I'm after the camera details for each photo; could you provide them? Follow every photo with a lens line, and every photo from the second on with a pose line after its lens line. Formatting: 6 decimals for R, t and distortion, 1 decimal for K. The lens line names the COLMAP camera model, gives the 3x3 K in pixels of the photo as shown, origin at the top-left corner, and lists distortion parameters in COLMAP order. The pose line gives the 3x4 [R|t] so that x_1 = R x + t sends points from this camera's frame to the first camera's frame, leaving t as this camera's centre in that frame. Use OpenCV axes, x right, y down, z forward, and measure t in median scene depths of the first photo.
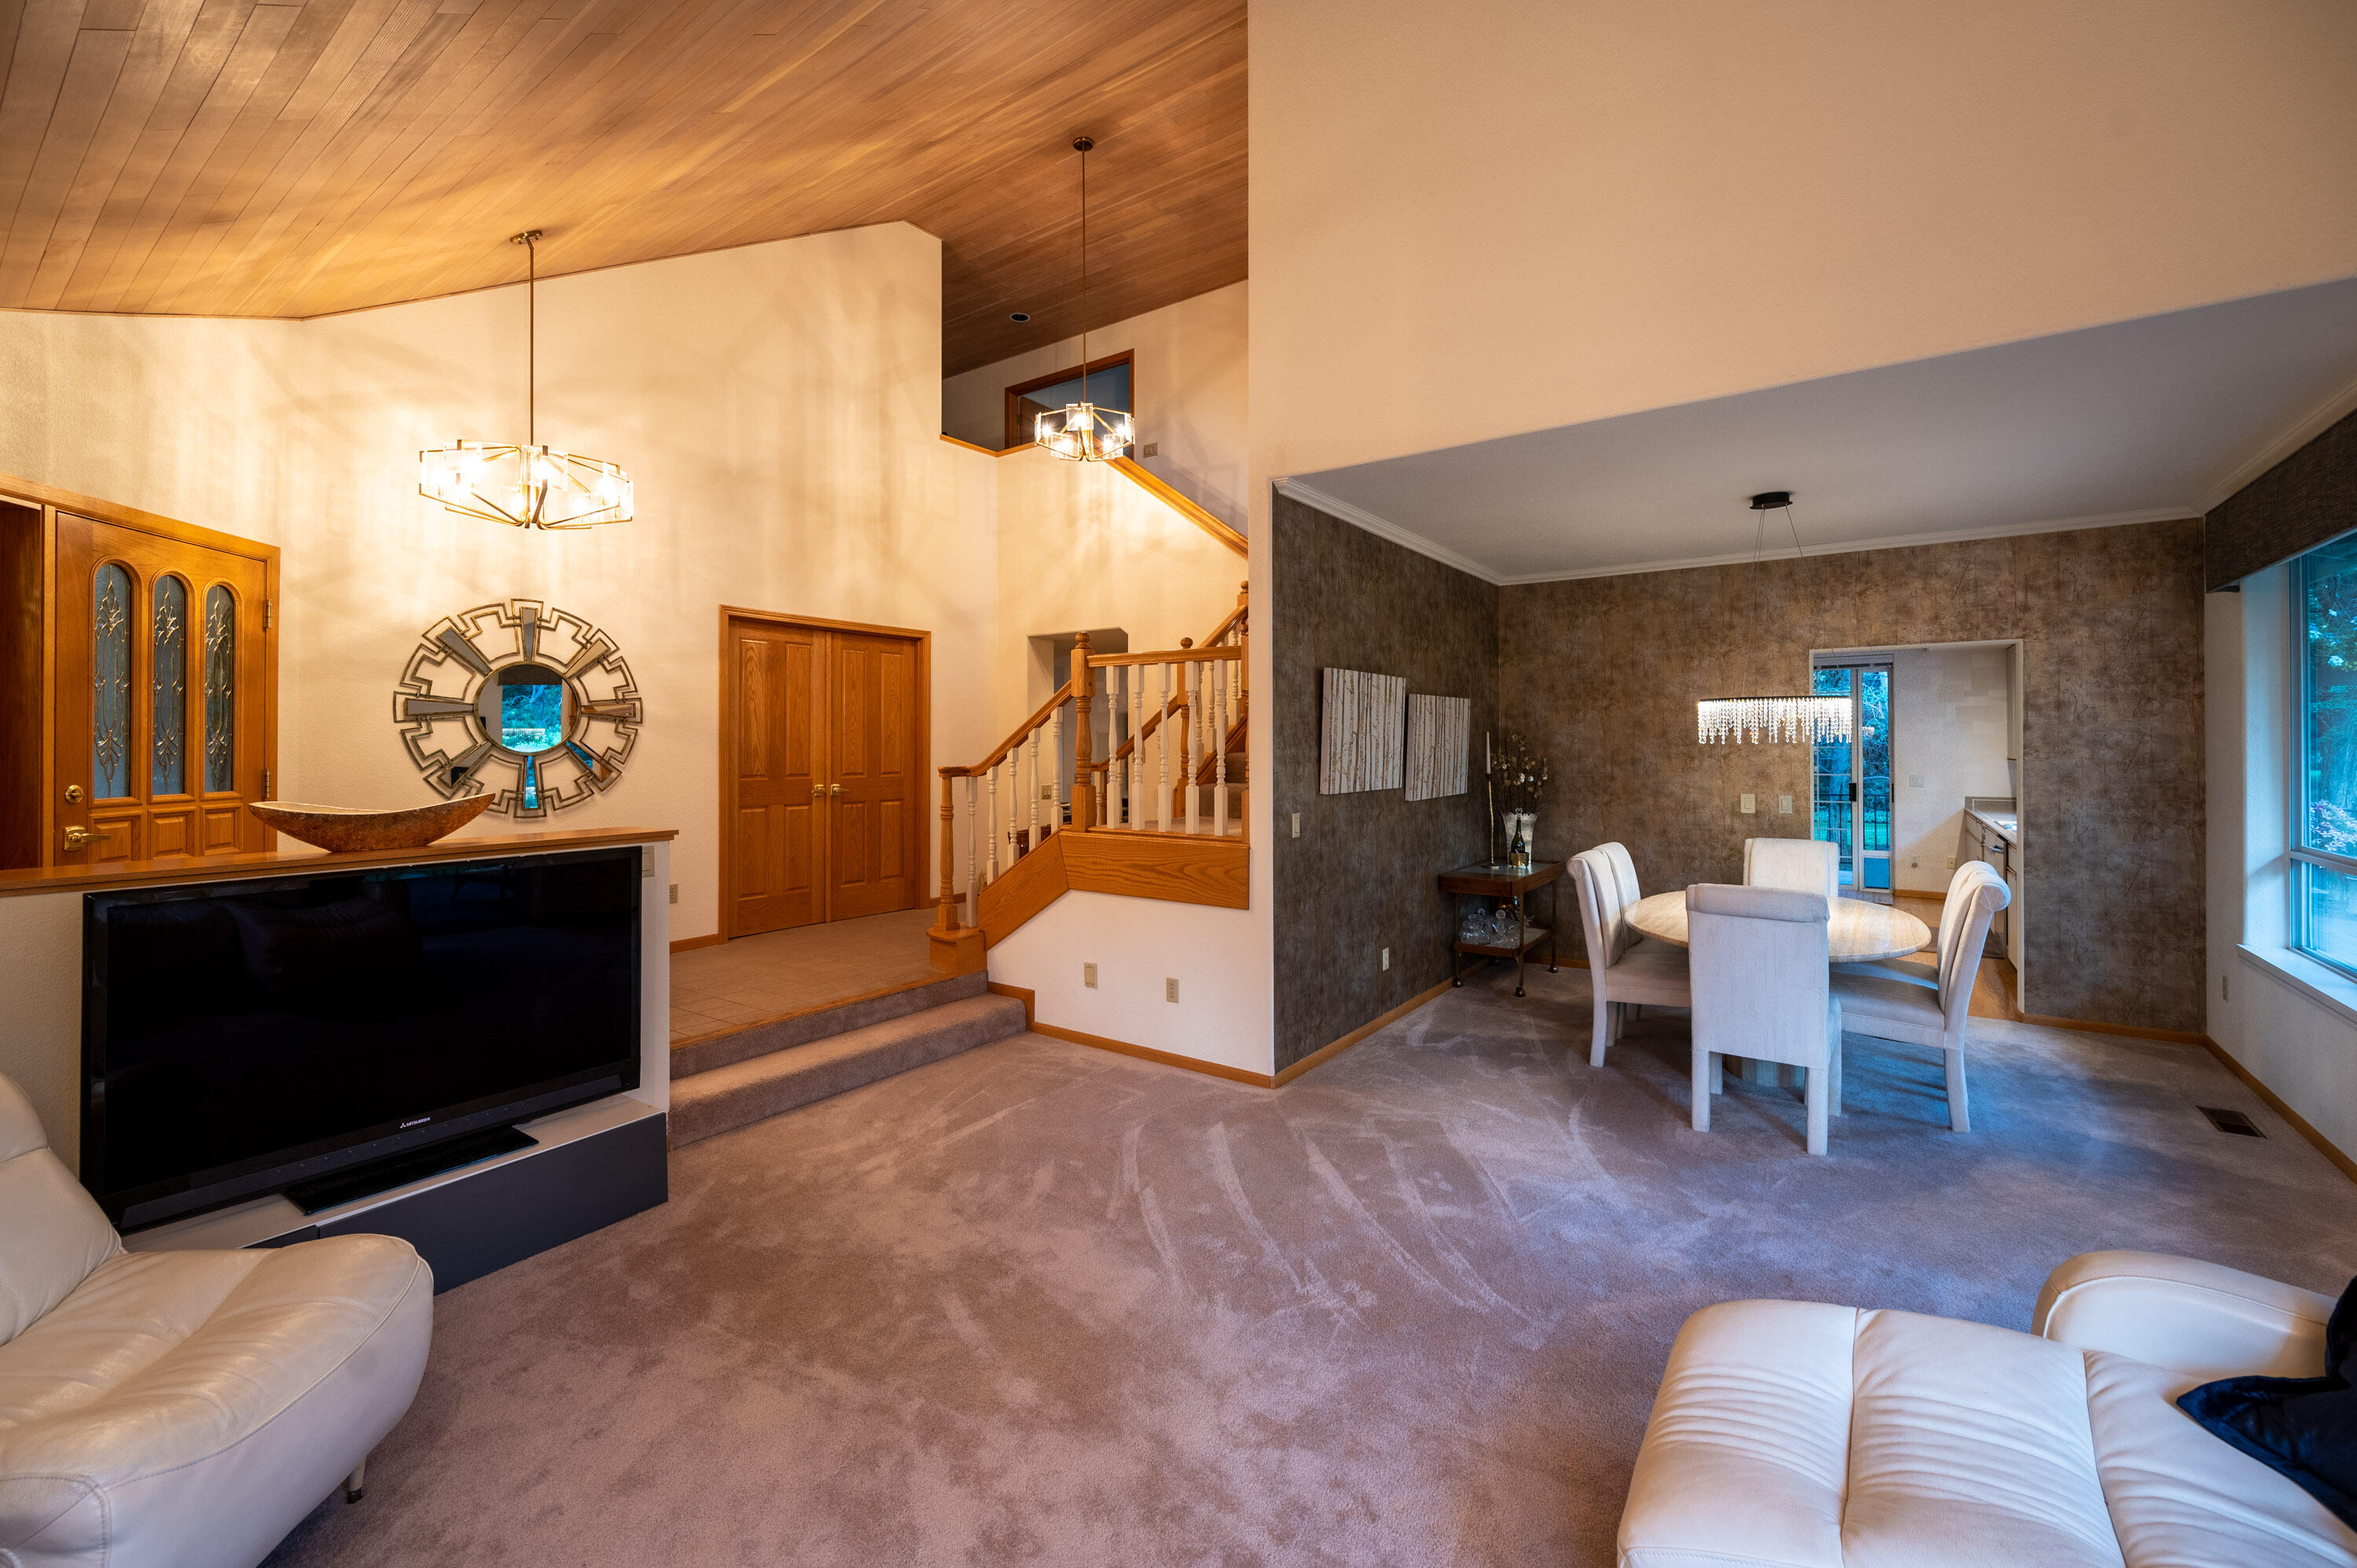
lens RADIAL K [[981.1, 0, 1173.0], [0, 981.1, 740.3], [0, 0, 1]] dist [0.000433, 0.000041]
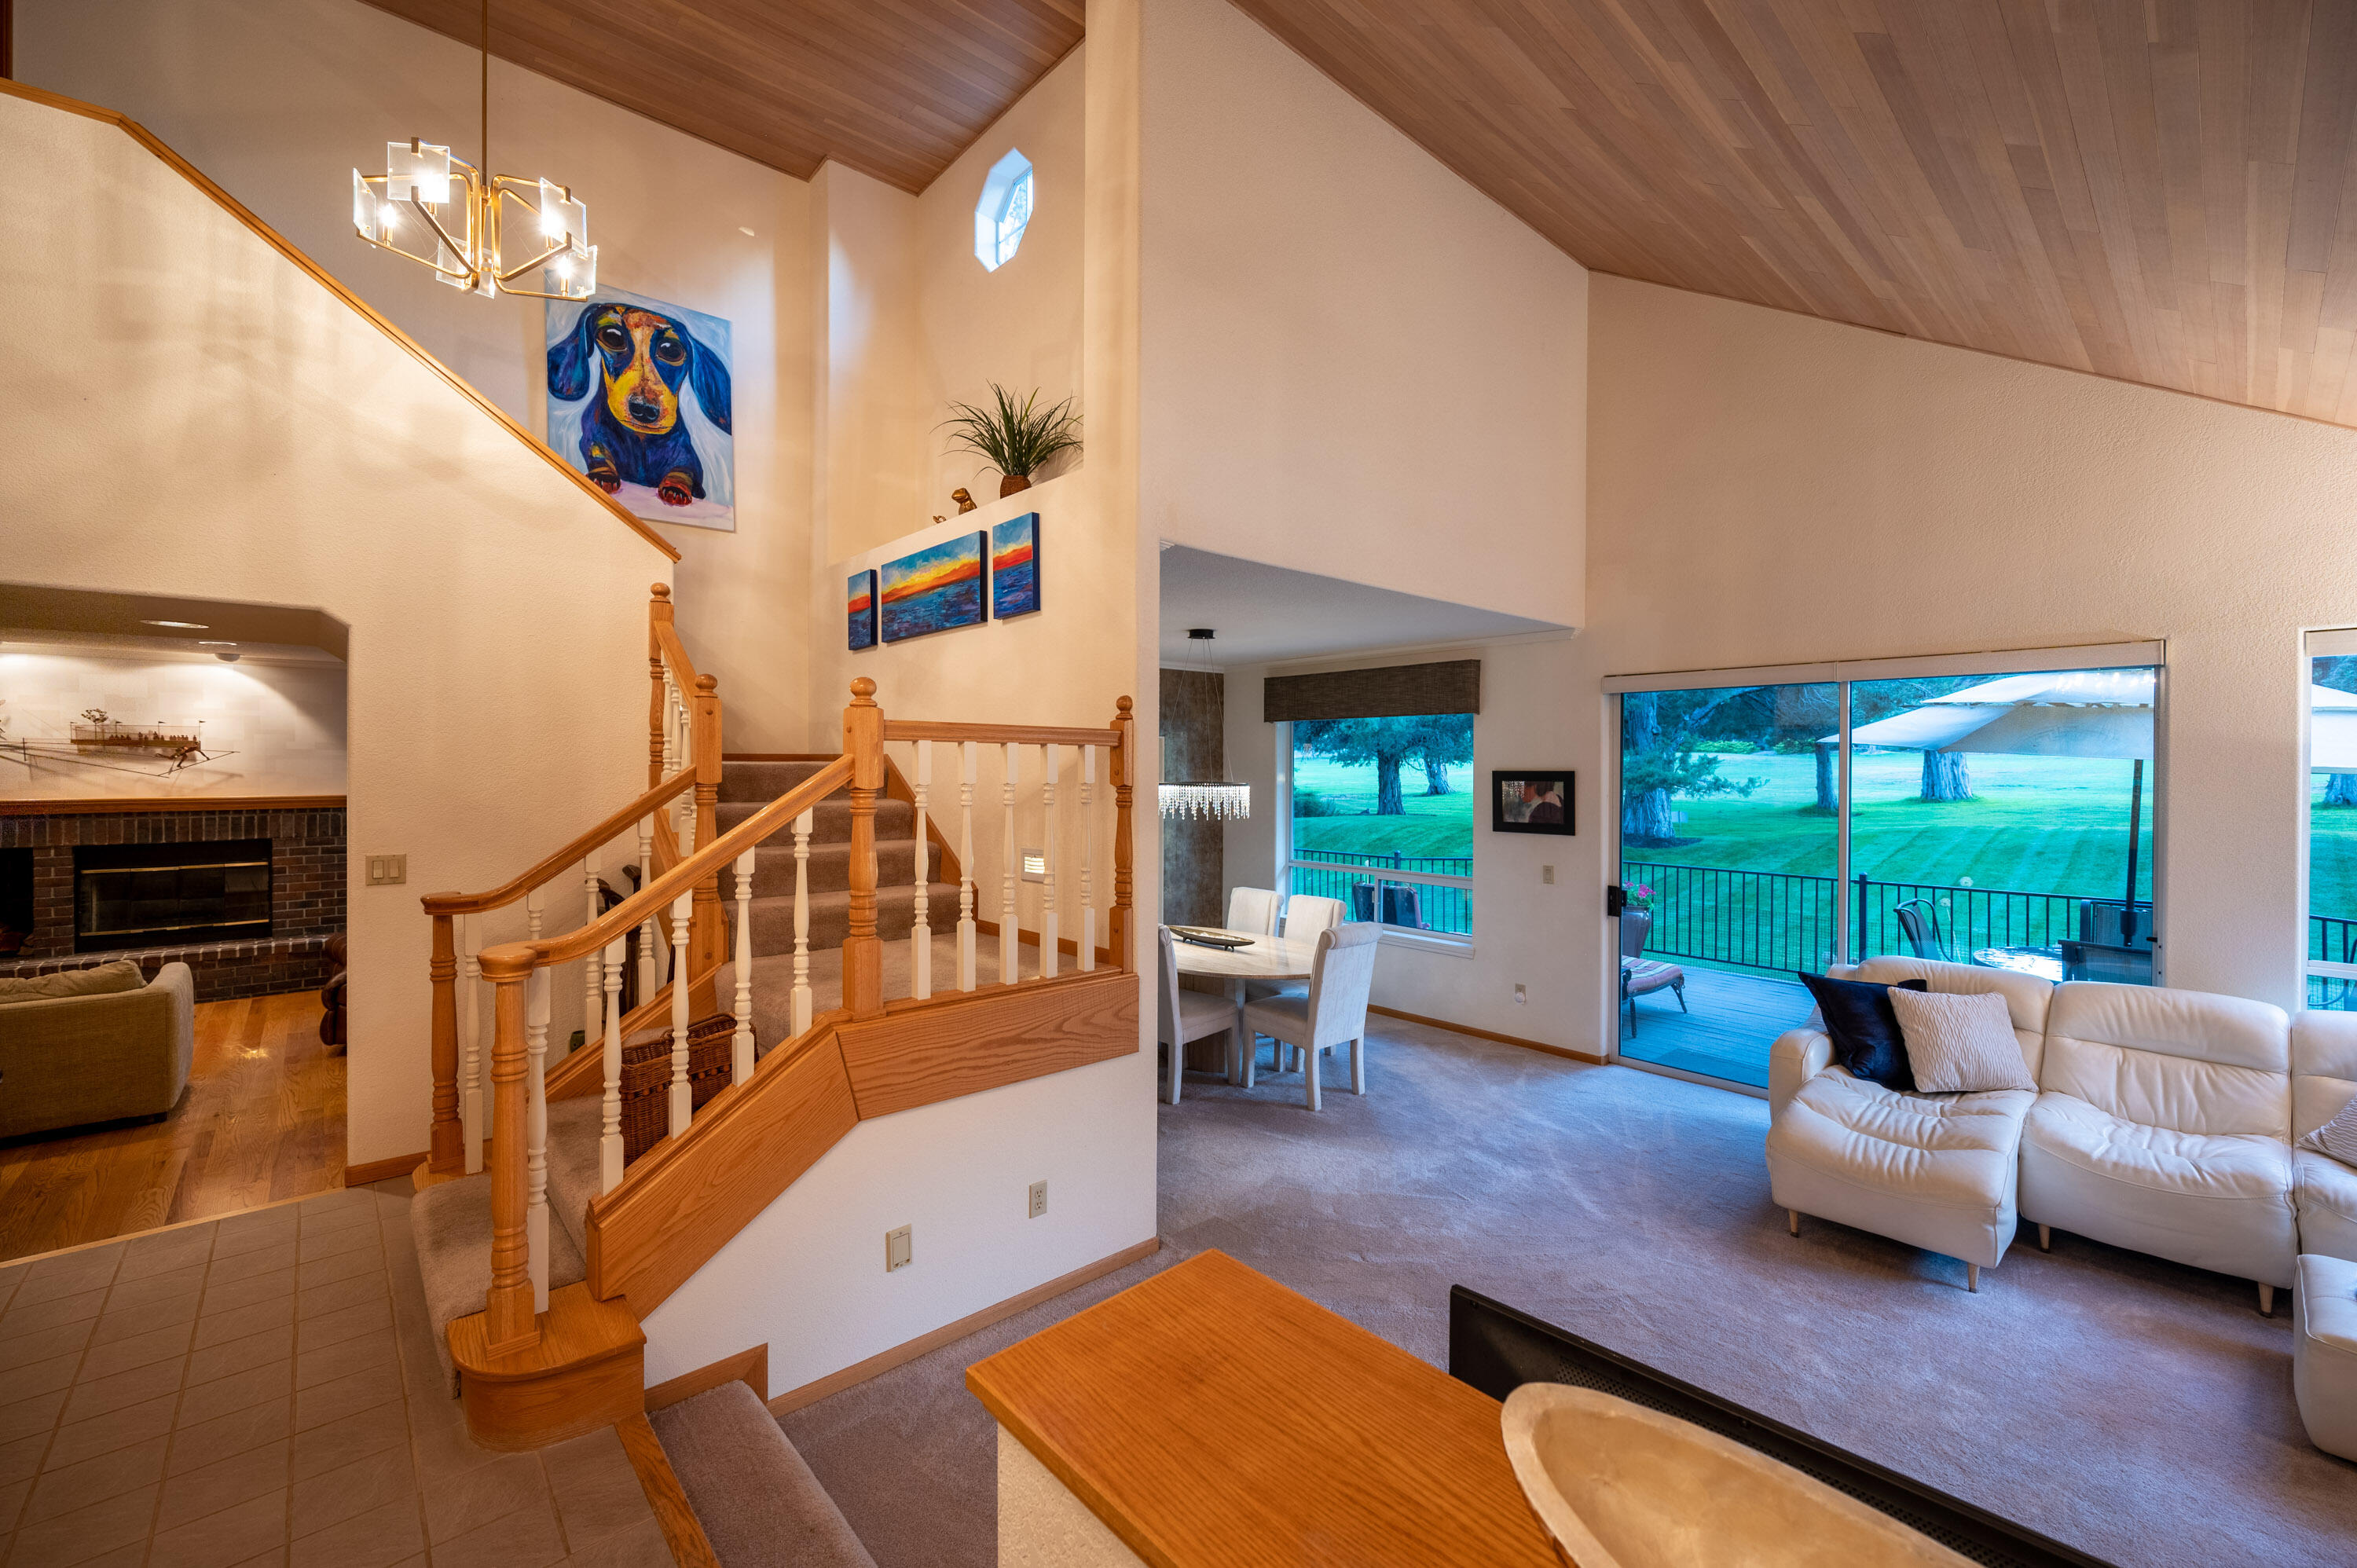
lens RADIAL K [[963.0, 0, 1178.5], [0, 963.0, 784.0], [0, 0, 1]] dist [-0.001044, -0.000150]
pose [[0.208598, -0.014166, 0.977899, -0.503223], [-0.007604, 0.999841, 0.016106, -0.046900], [-0.977972, -0.010796, 0.208457, 0.571152]]
